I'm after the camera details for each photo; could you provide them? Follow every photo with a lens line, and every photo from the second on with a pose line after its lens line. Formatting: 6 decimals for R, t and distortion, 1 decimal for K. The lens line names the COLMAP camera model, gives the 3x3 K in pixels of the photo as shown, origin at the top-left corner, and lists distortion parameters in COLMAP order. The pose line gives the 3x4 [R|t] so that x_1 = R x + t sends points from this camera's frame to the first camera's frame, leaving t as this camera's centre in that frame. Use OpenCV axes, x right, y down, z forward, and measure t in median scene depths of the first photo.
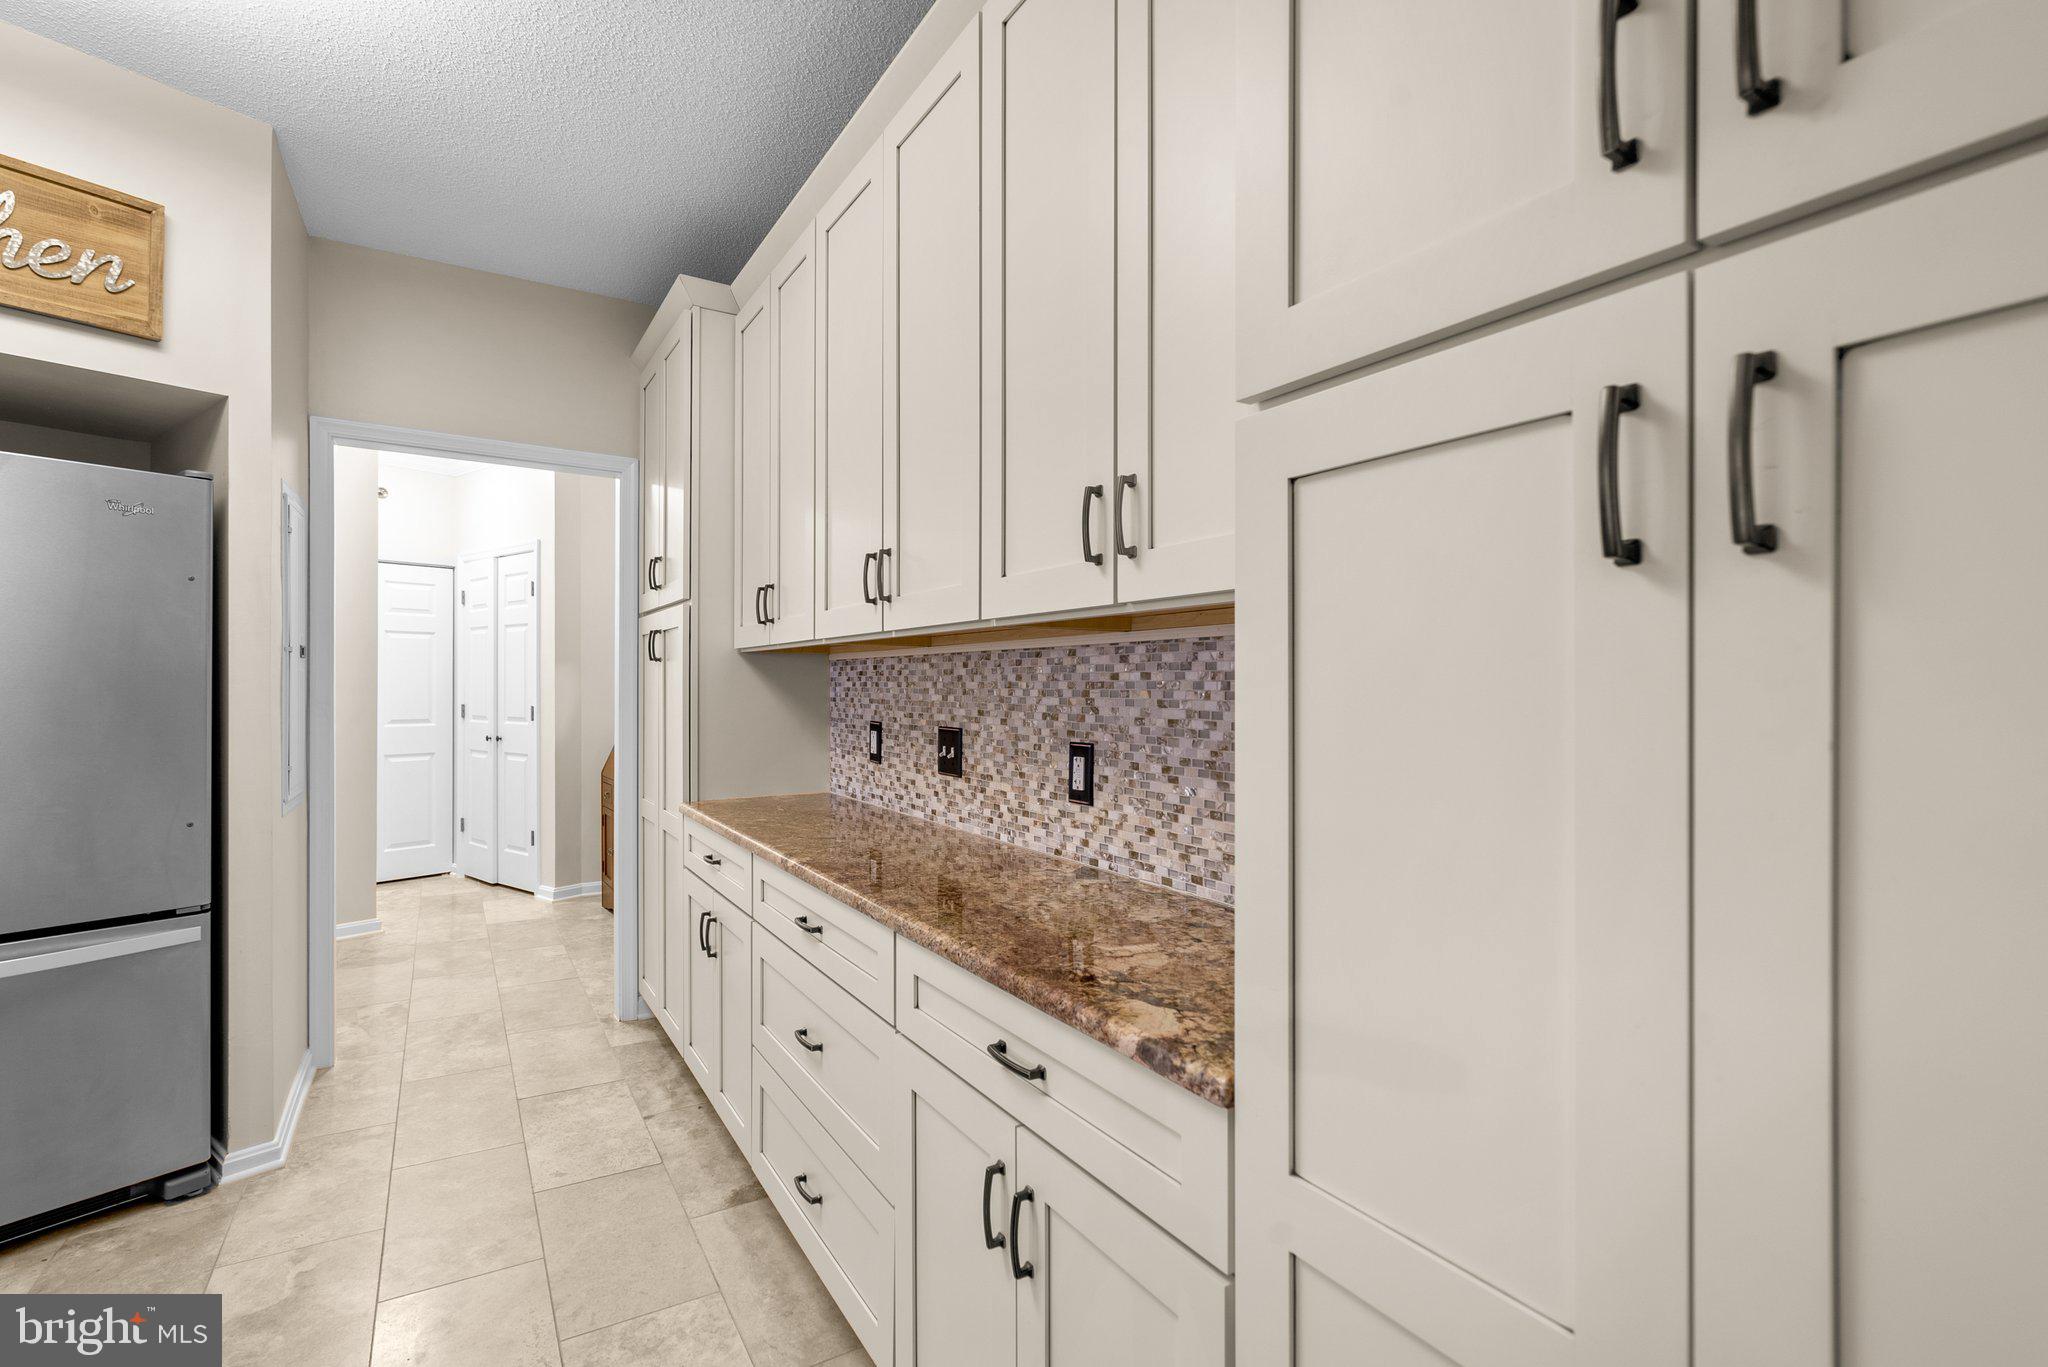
lens RADIAL K [[952.2, 0, 1014.1], [0, 952.2, 685.5], [0, 0, 1]] dist [-0.002045, 0.001581]
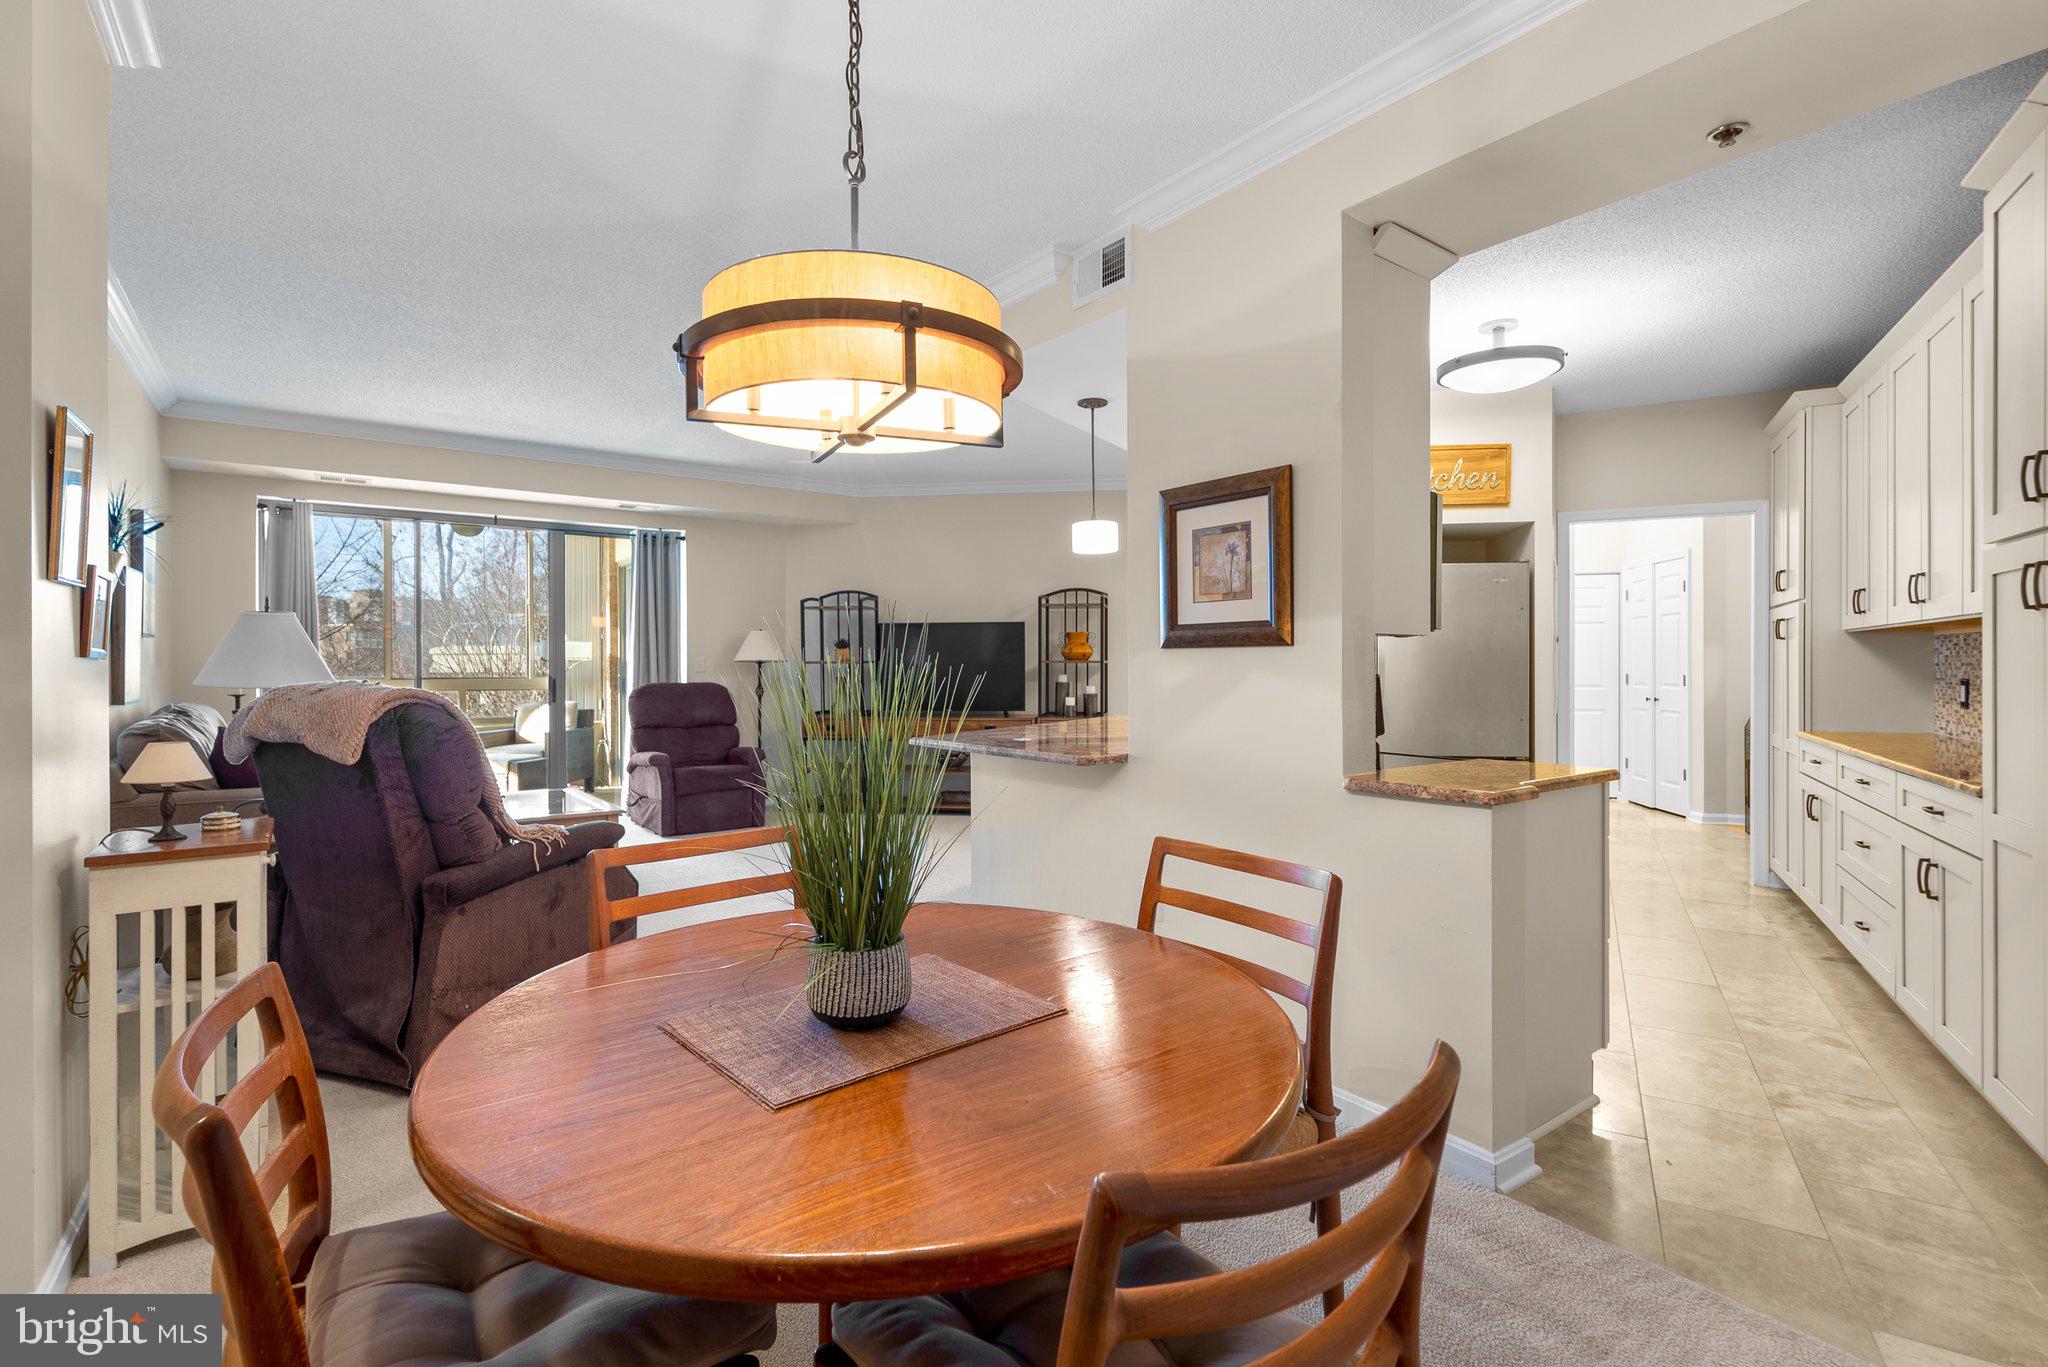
lens RADIAL K [[941.6, 0, 1013.6], [0, 941.6, 668.4], [0, 0, 1]] dist [-0.000414, 0.000453]
pose [[0.472224, -0.000433, -0.881478, 0.439127], [0.002524, 0.999996, 0.000860, 0.019007], [0.881475, -0.002631, 0.472224, -0.932838]]
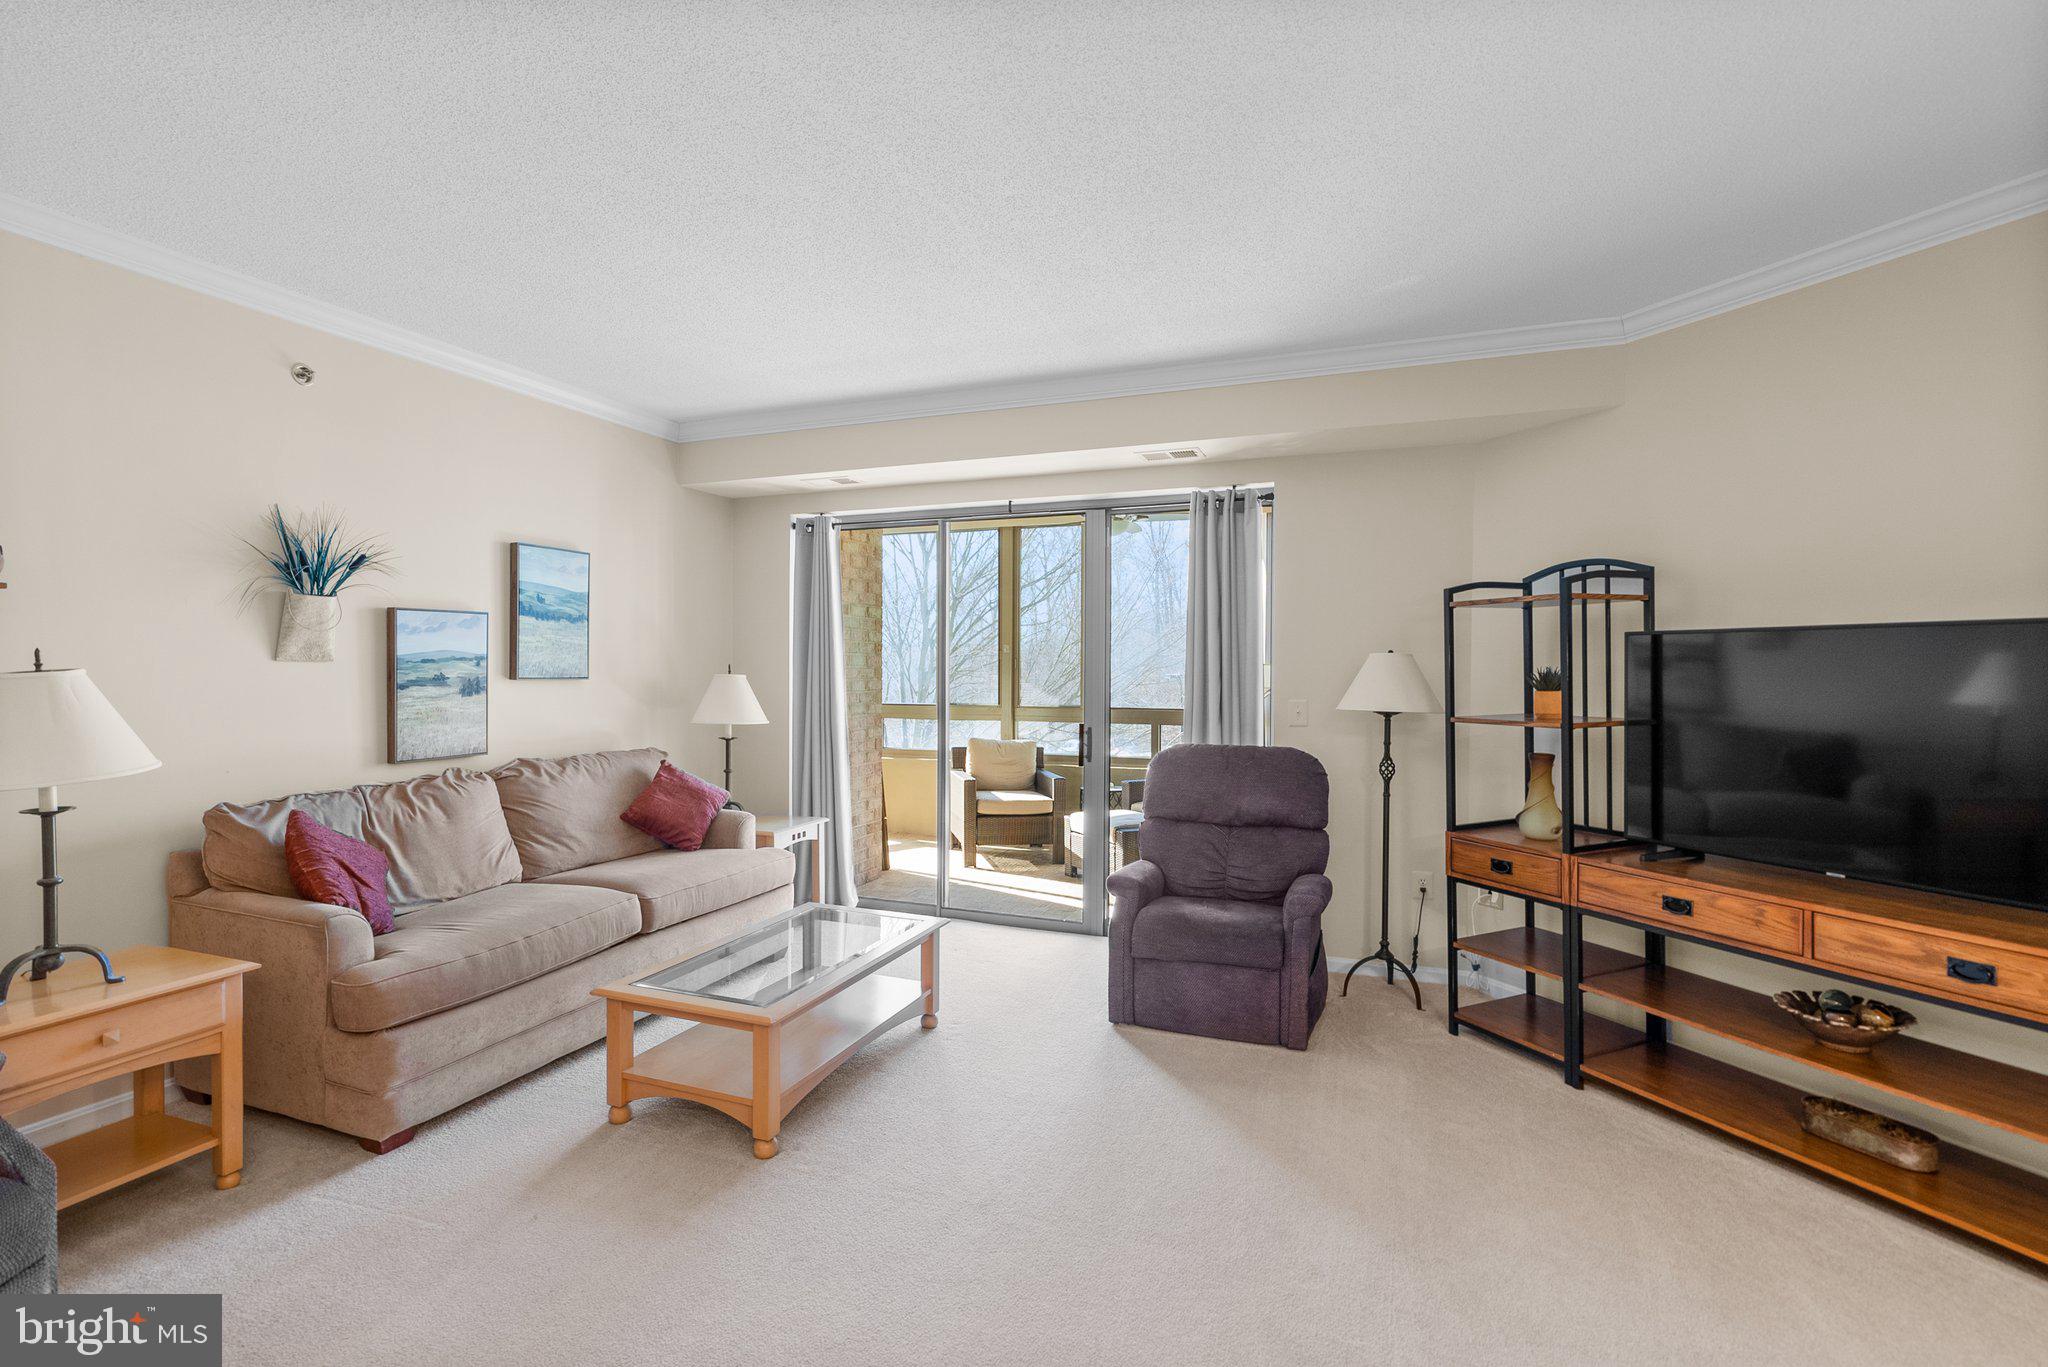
lens RADIAL K [[947.9, 0, 1017.0], [0, 947.9, 679.9], [0, 0, 1]] dist [-0.000720, 0.001016]
pose [[-0.499449, 0.007499, -0.866311, -0.875720], [-0.004820, 0.999923, 0.011434, -0.067282], [0.866330, 0.009886, -0.499375, -0.006010]]
